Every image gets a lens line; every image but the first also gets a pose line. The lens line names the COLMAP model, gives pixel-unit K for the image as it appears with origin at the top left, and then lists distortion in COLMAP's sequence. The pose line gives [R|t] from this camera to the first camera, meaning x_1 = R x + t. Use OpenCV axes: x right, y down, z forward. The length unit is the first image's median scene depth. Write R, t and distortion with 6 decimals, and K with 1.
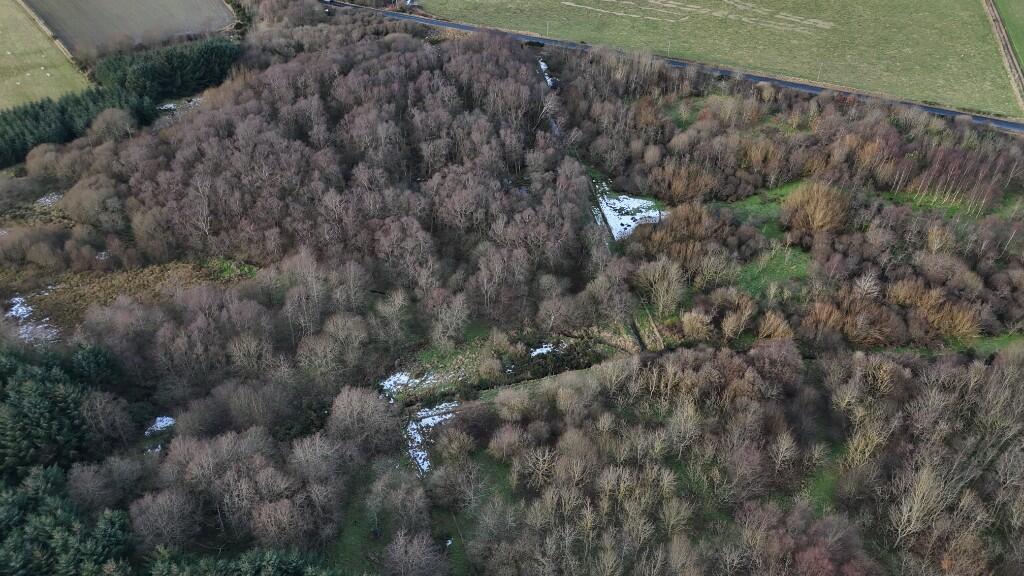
lens RADIAL K [[749.3, 0, 512.0], [0, 749.3, 288.0], [0, 0, 1]] dist [0.070057, -0.055196]
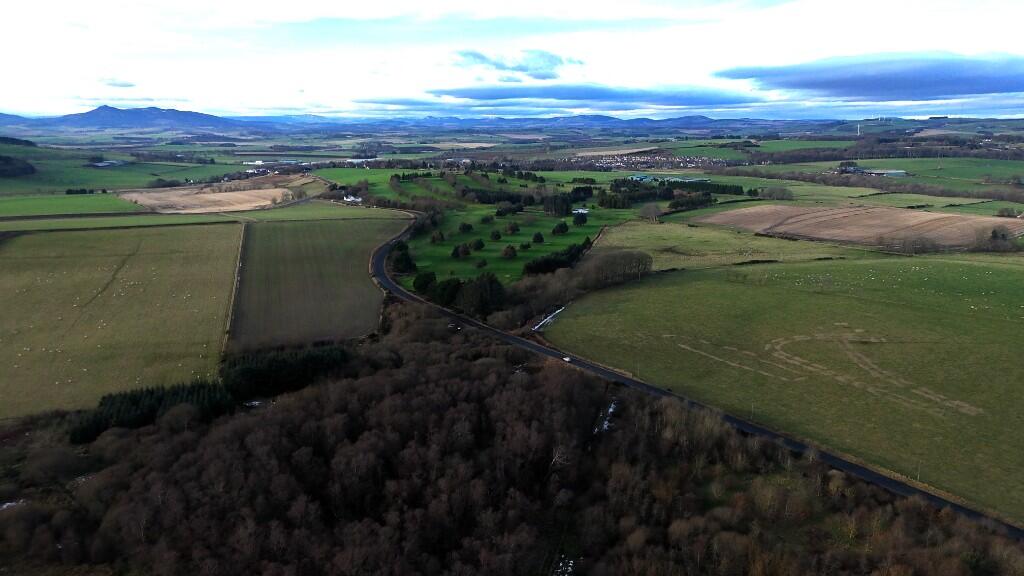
lens RADIAL K [[749.3, 0, 512.0], [0, 749.3, 288.0], [0, 0, 1]] dist [0.070057, -0.055196]
pose [[0.930274, 0.082017, -0.357580, 0.381526], [-0.208914, 0.919648, -0.332571, -0.138861], [0.301571, 0.384085, 0.872659, 0.101419]]
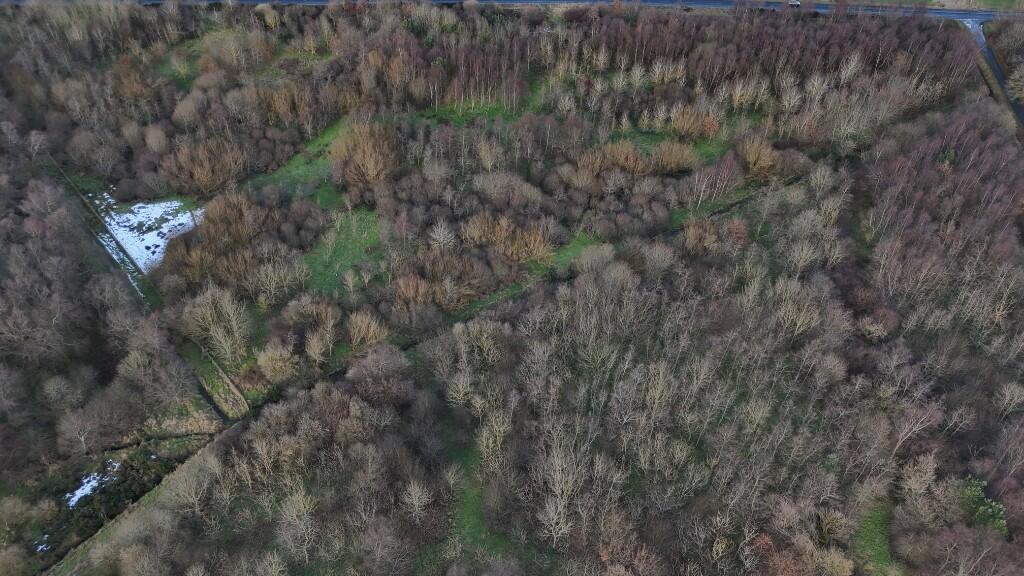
lens RADIAL K [[749.3, 0, 512.0], [0, 749.3, 288.0], [0, 0, 1]] dist [0.070057, -0.055196]
pose [[0.824035, -0.383197, 0.417284, 0.114799], [0.321158, 0.922728, 0.213143, -0.093088], [-0.466716, -0.041623, 0.883427, 0.133247]]
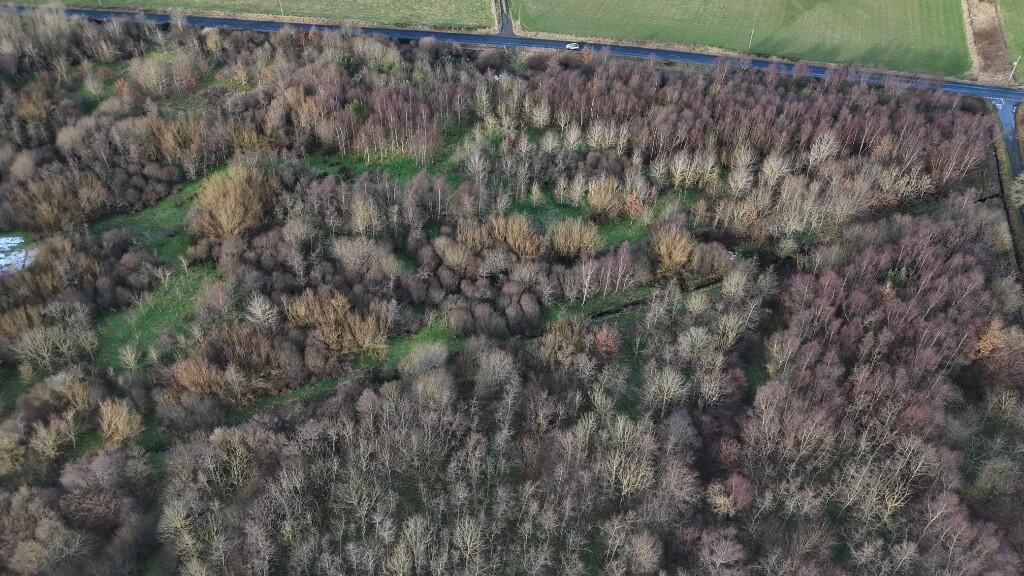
lens RADIAL K [[749.3, 0, 512.0], [0, 749.3, 288.0], [0, 0, 1]] dist [0.070057, -0.055196]
pose [[0.902169, -0.281993, 0.326454, 0.380605], [0.244039, 0.957650, 0.152811, -0.069123], [-0.355720, -0.058194, 0.932779, 0.150653]]
